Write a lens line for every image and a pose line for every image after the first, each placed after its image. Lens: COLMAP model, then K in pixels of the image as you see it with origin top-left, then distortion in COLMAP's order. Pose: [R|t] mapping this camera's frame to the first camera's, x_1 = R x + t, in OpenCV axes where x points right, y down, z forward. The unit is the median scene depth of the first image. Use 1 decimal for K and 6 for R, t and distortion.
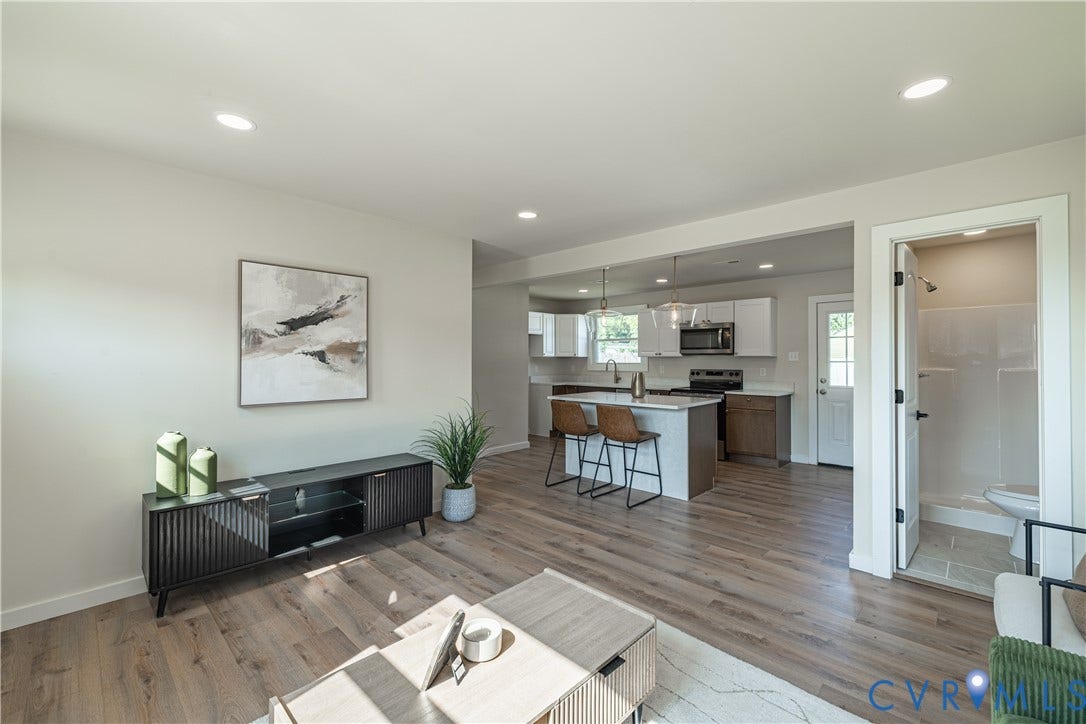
lens RADIAL K [[454.3, 0, 549.7], [0, 454.3, 356.0], [0, 0, 1]] dist [0.002692, -0.000171]
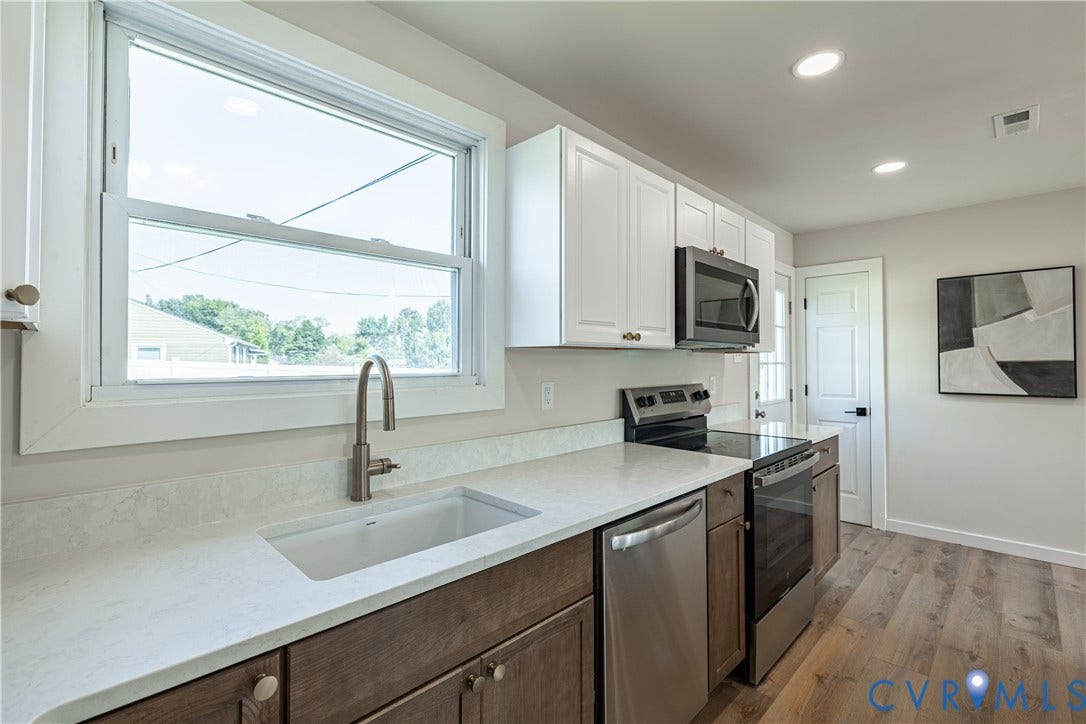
lens RADIAL K [[474.9, 0, 535.4], [0, 474.9, 352.7], [0, 0, 1]] dist [-0.015158, 0.000268]
pose [[0.042650, 0.017158, 0.998943, -0.027416], [-0.010447, 0.999806, -0.016727, 0.008710], [-0.999035, -0.009722, 0.042820, 0.930755]]
